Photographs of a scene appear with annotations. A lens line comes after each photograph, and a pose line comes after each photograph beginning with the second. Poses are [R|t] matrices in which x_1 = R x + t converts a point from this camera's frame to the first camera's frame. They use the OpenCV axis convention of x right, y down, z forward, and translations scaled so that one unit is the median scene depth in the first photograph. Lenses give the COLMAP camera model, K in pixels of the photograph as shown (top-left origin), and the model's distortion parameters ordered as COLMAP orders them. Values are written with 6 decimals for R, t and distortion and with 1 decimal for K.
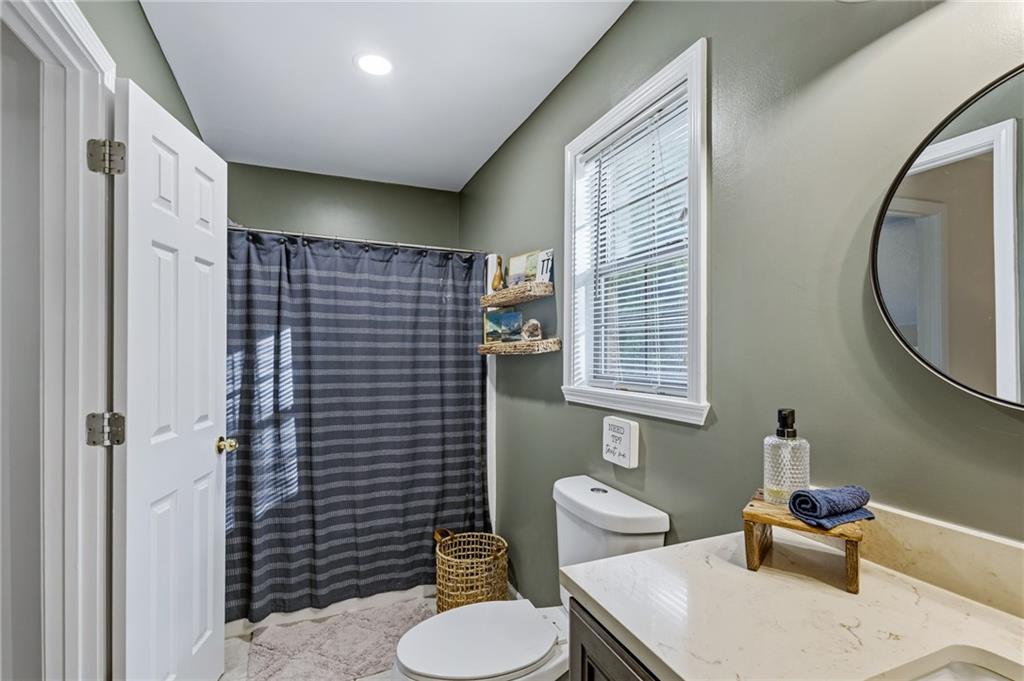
lens RADIAL K [[480.2, 0, 506.4], [0, 480.2, 349.3], [0, 0, 1]] dist [-0.002504, -0.000245]
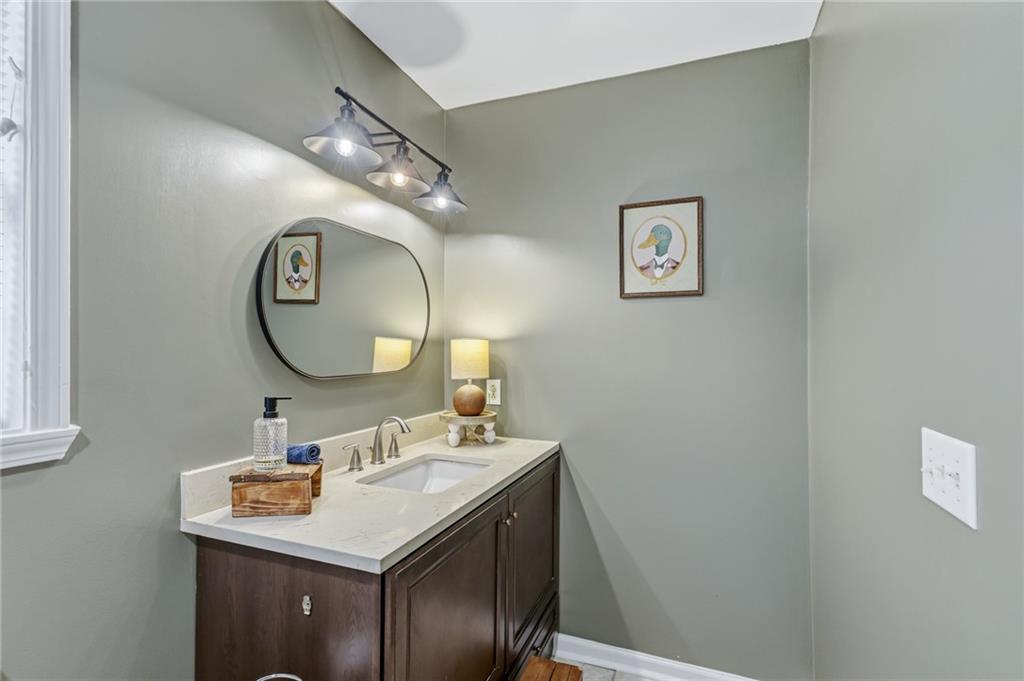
lens RADIAL K [[480.2, 0, 511.5], [0, 480.2, 345.9], [0, 0, 1]] dist [-0.002504, -0.000245]
pose [[-0.714289, 0.004676, 0.699835, -0.427753], [0.002567, 0.999988, -0.004060, -0.002616], [-0.699846, -0.001104, -0.714293, 0.794339]]
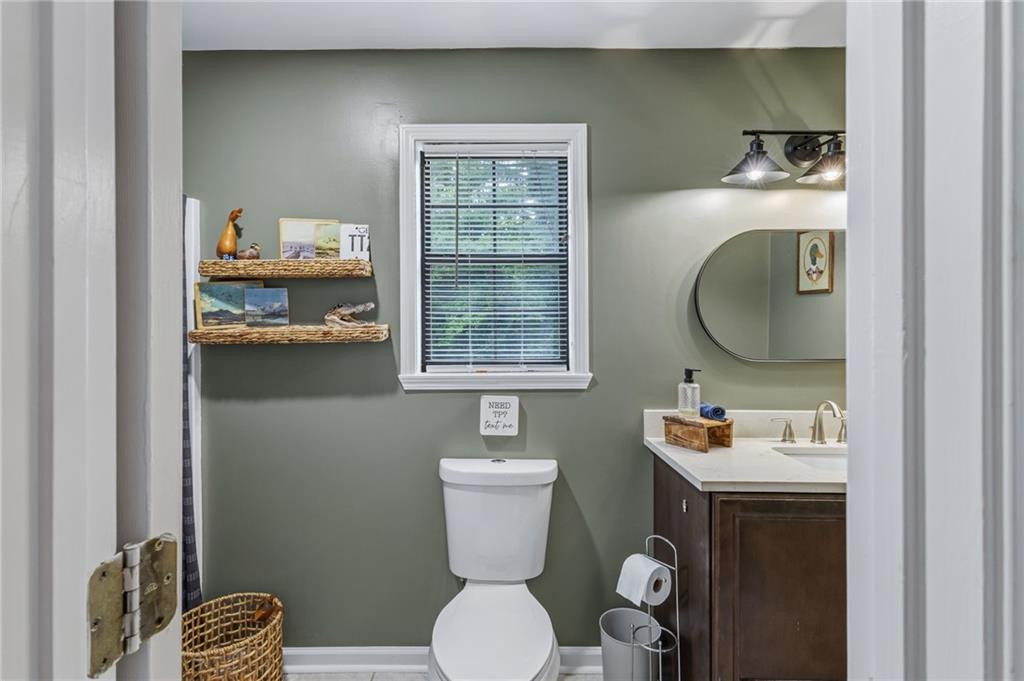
lens RADIAL K [[480.2, 0, 510.1], [0, 480.2, 334.6], [0, 0, 1]] dist [-0.002504, -0.000245]
pose [[0.379400, 0.001846, 0.925231, -0.788416], [-0.000842, 0.999998, -0.001651, -0.003155], [-0.925232, -0.000152, 0.379401, 0.503092]]
